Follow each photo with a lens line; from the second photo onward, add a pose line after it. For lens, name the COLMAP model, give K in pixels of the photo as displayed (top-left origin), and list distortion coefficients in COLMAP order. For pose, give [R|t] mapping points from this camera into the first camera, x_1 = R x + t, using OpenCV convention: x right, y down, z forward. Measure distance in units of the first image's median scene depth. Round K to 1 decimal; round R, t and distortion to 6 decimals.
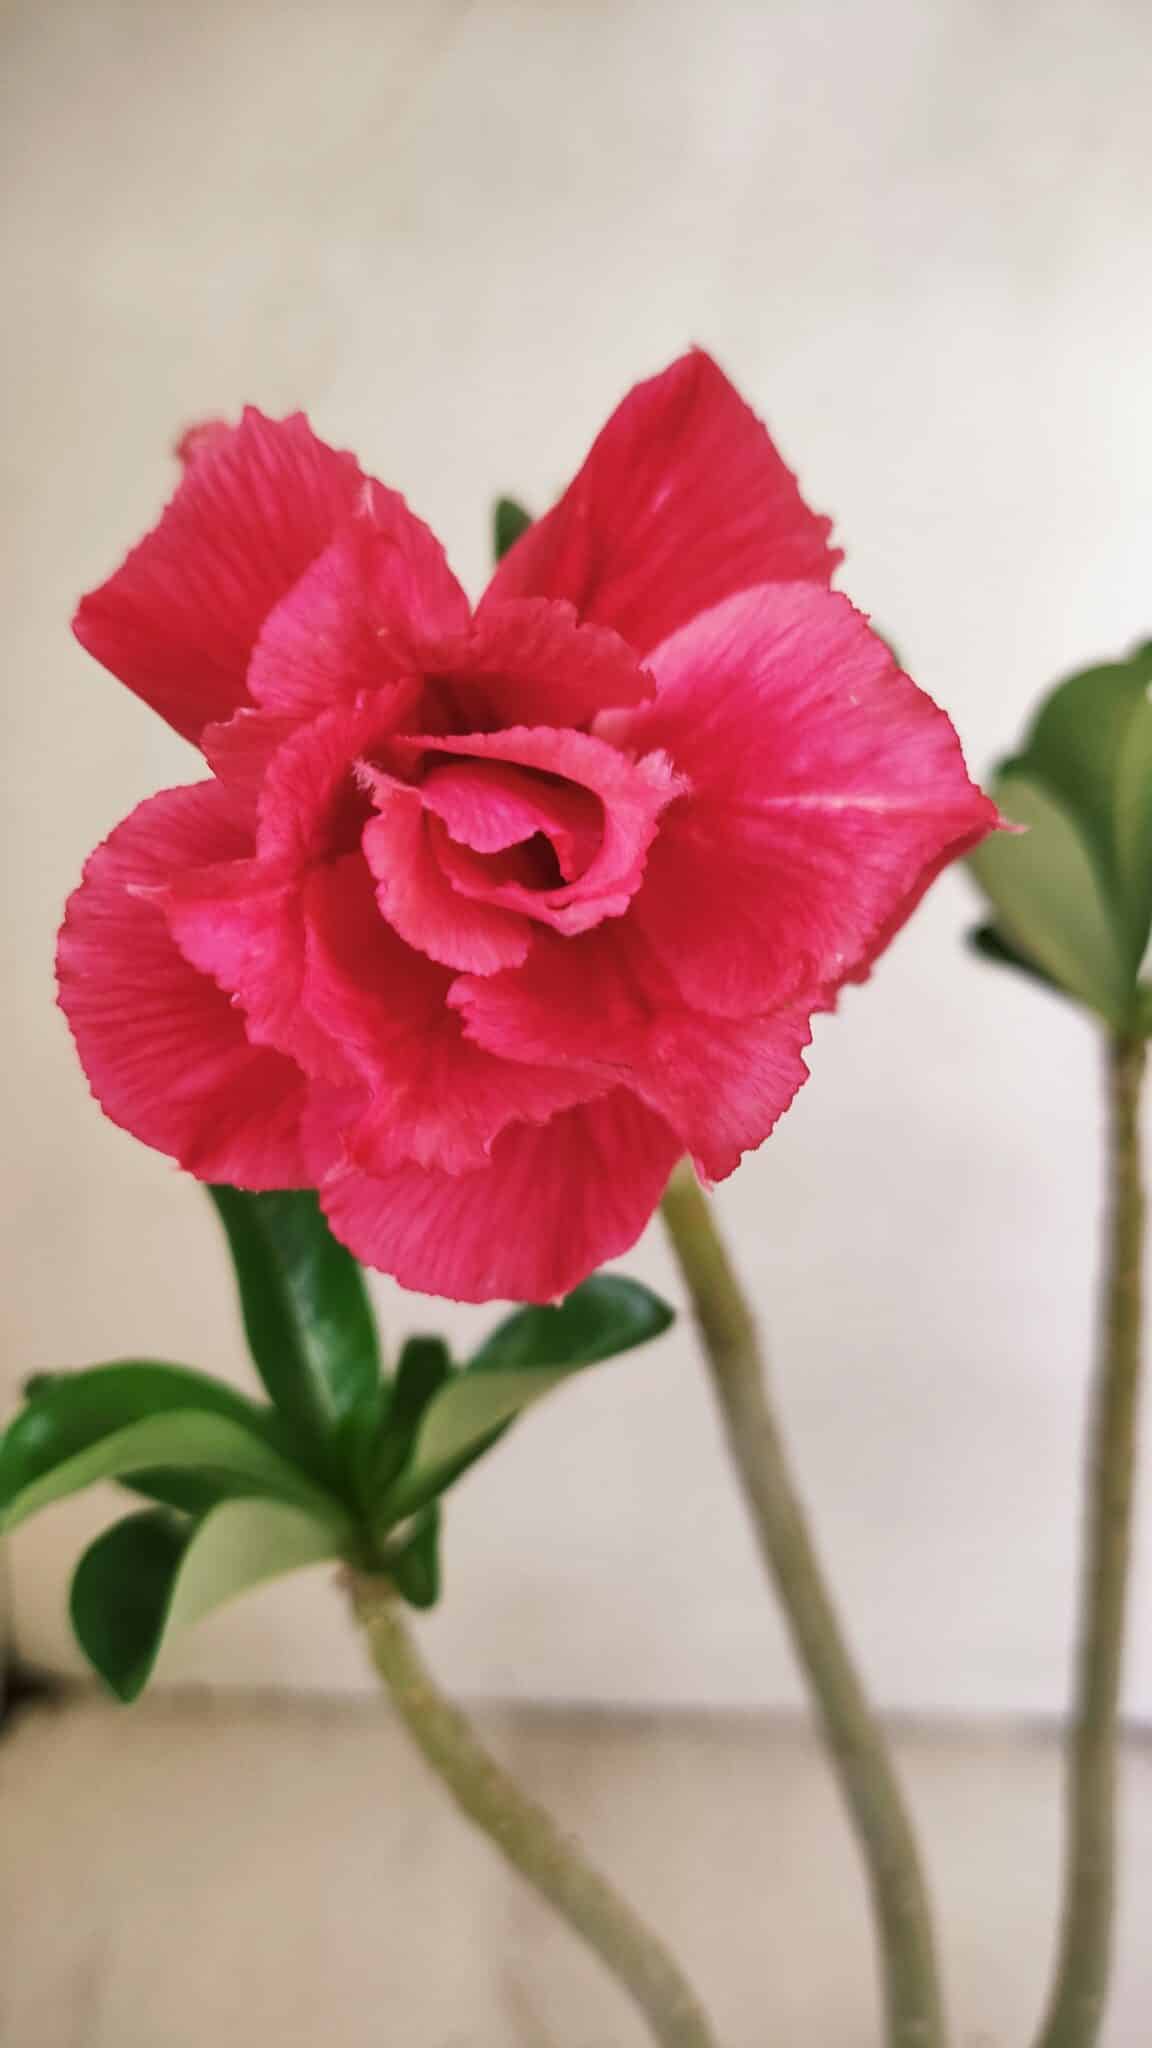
lens RADIAL K [[1579.3, 0, 586.6], [0, 1579.3, 1024.7], [0, 0, 1]] dist [0.068336, -0.119340]
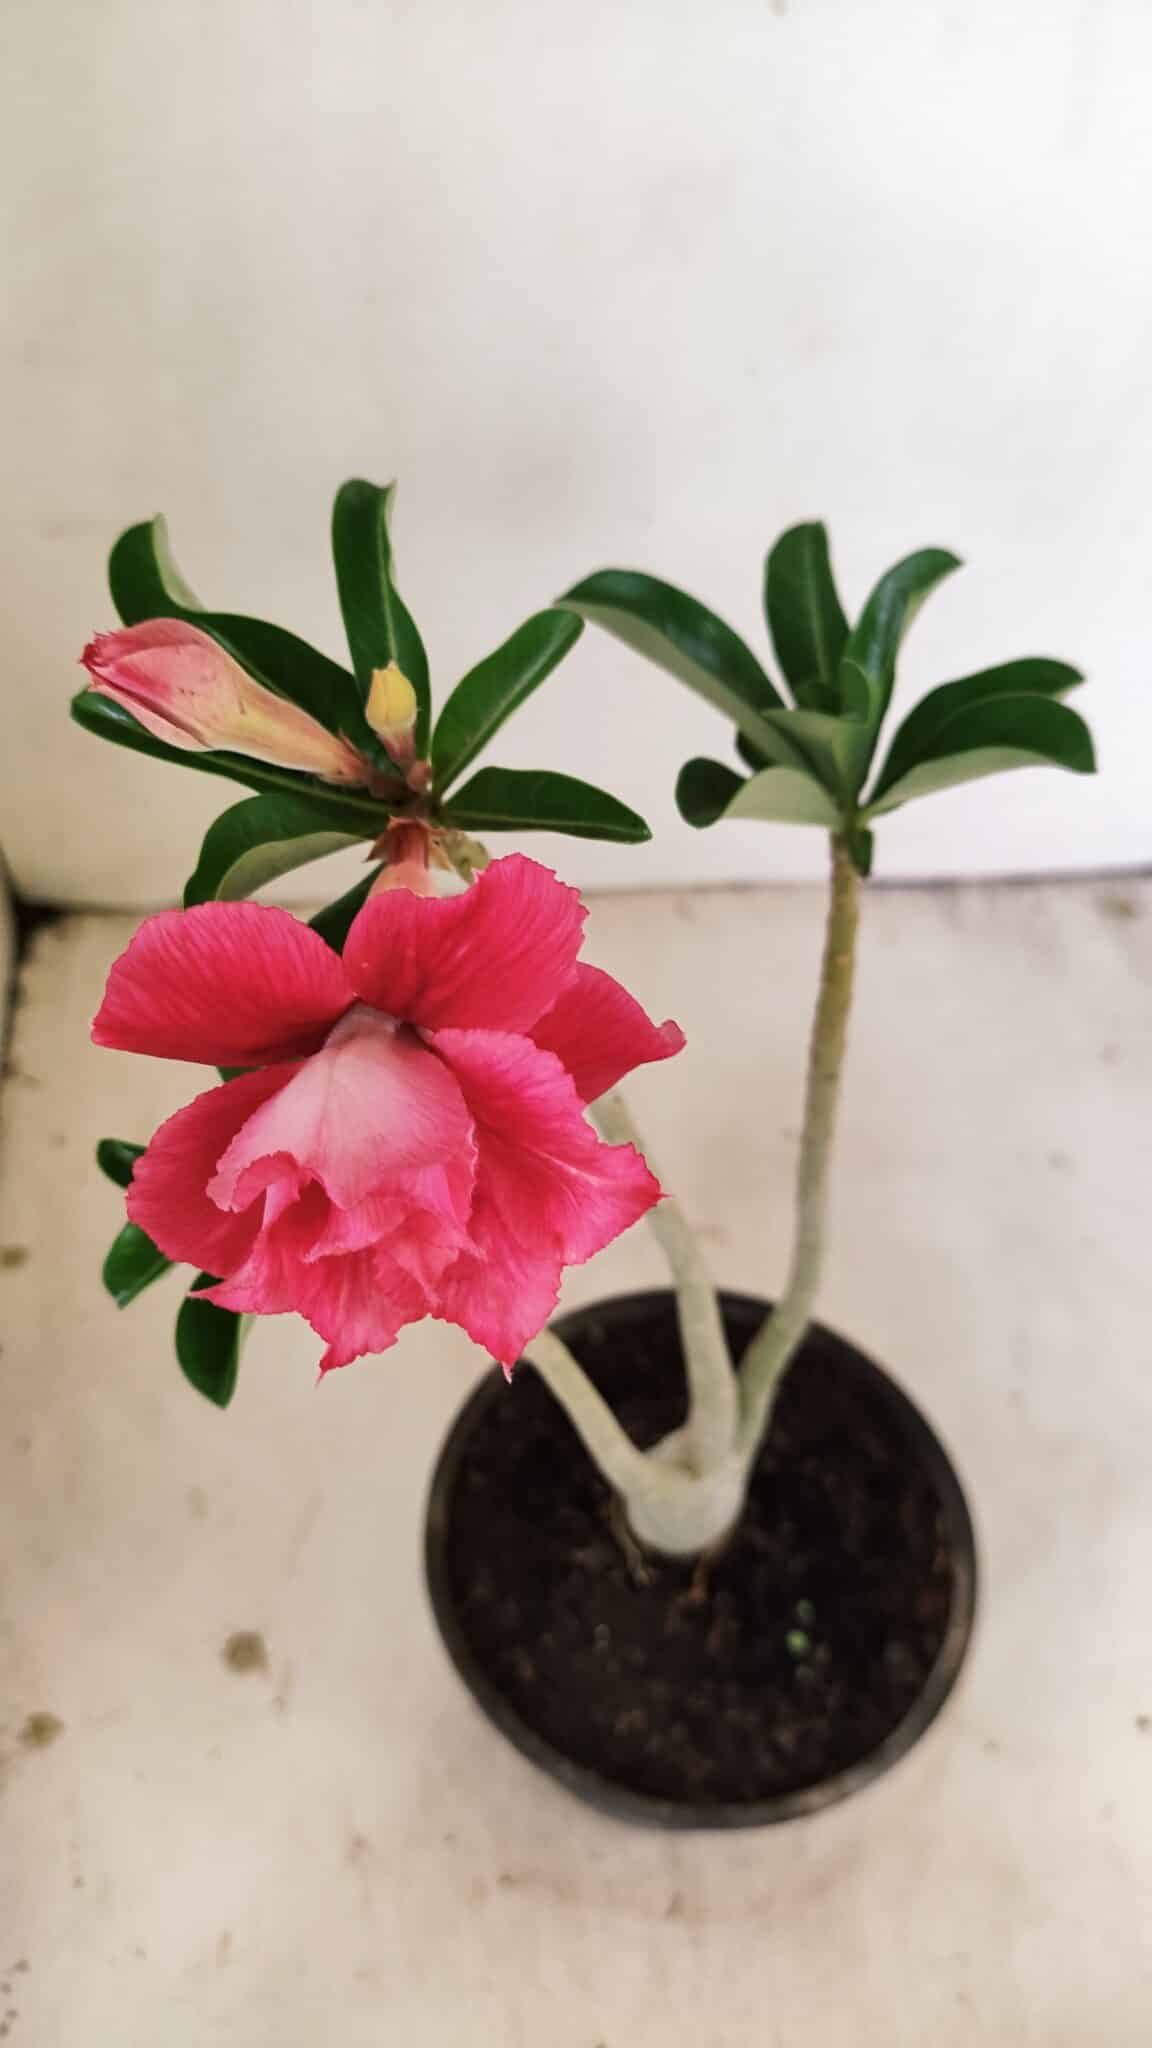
lens RADIAL K [[1579.3, 0, 570.7], [0, 1579.3, 1025.6], [0, 0, 1]] dist [0.068336, -0.119340]
pose [[0.997619, -0.062195, 0.029804, 0.102319], [0.032740, 0.807427, 0.589058, -1.174362], [-0.060701, -0.586679, 0.807541, -0.289218]]
